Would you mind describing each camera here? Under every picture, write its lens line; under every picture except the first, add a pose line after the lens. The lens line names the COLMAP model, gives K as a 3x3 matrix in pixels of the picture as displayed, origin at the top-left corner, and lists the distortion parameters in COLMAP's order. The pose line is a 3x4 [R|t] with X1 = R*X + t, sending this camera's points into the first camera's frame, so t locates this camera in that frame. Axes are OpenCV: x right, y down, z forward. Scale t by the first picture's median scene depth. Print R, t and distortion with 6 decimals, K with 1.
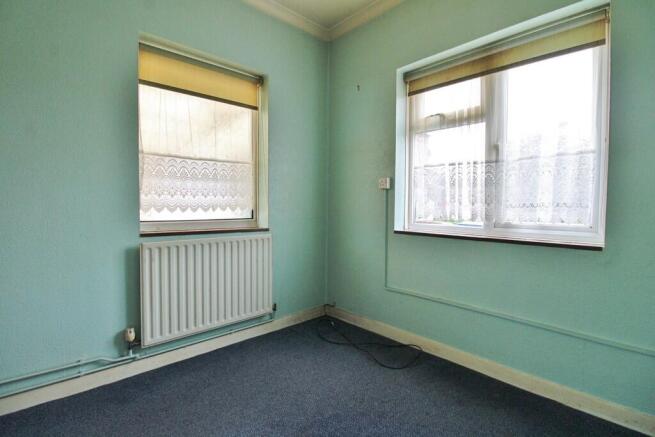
lens RADIAL K [[306.1, 0, 328.9], [0, 306.1, 215.6], [0, 0, 1]] dist [0.003185, -0.015919]
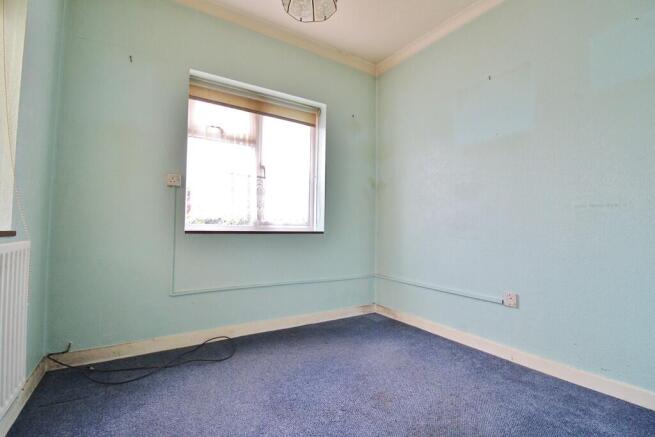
lens RADIAL K [[306.1, 0, 328.9], [0, 306.1, 215.6], [0, 0, 1]] dist [0.003185, -0.015919]
pose [[0.189903, 0.037230, 0.981097, -0.690781], [0.028151, 0.998663, -0.043346, 0.060397], [-0.981399, 0.035851, 0.188601, 0.400538]]
